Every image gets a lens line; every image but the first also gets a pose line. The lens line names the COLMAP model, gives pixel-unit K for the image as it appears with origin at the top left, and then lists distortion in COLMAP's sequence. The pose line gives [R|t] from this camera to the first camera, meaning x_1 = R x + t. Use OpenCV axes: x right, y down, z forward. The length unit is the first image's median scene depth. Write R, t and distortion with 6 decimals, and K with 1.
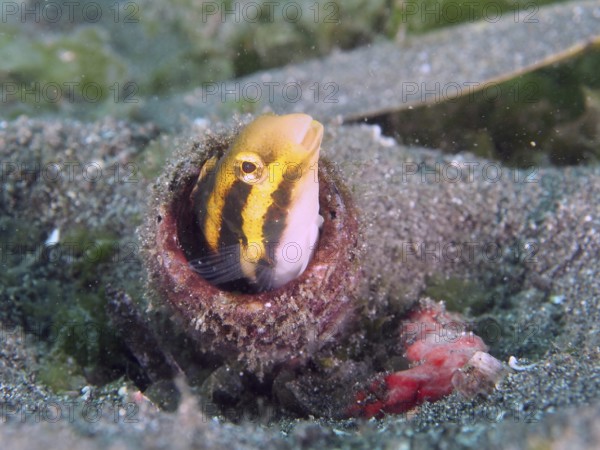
lens RADIAL K [[2639.7, 0, 296.5], [0, 2639.7, 221.4], [0, 0, 1]] dist [0.610783, 0.000000]
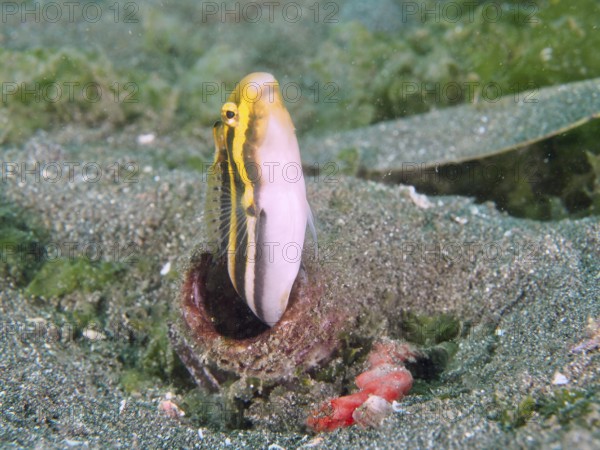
lens RADIAL K [[2006.6, 0, 303.4], [0, 2006.6, 229.9], [0, 0, 1]] dist [0.518911, 0.000000]
pose [[0.970222, 0.030512, -0.240290, 0.248845], [-0.009129, 0.995935, 0.089606, -0.116435], [0.242047, -0.084744, 0.966557, -0.034806]]
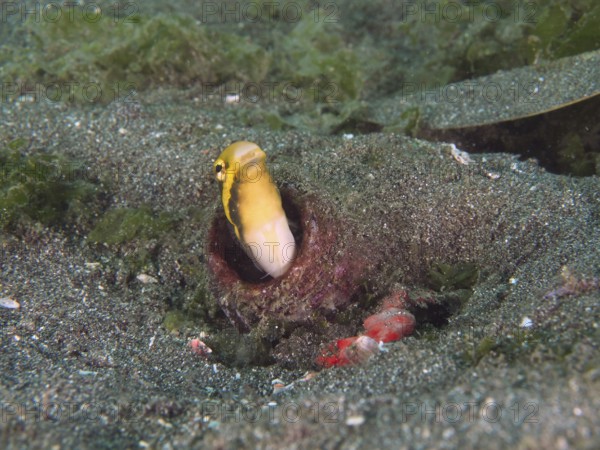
lens RADIAL K [[2006.6, 0, 312.2], [0, 2006.6, 222.2], [0, 0, 1]] dist [0.518911, 0.000000]
pose [[0.928020, 0.042980, -0.370041, 0.405550], [-0.003285, 0.994228, 0.107240, -0.121965], [0.372515, -0.098305, 0.922805, -0.068770]]
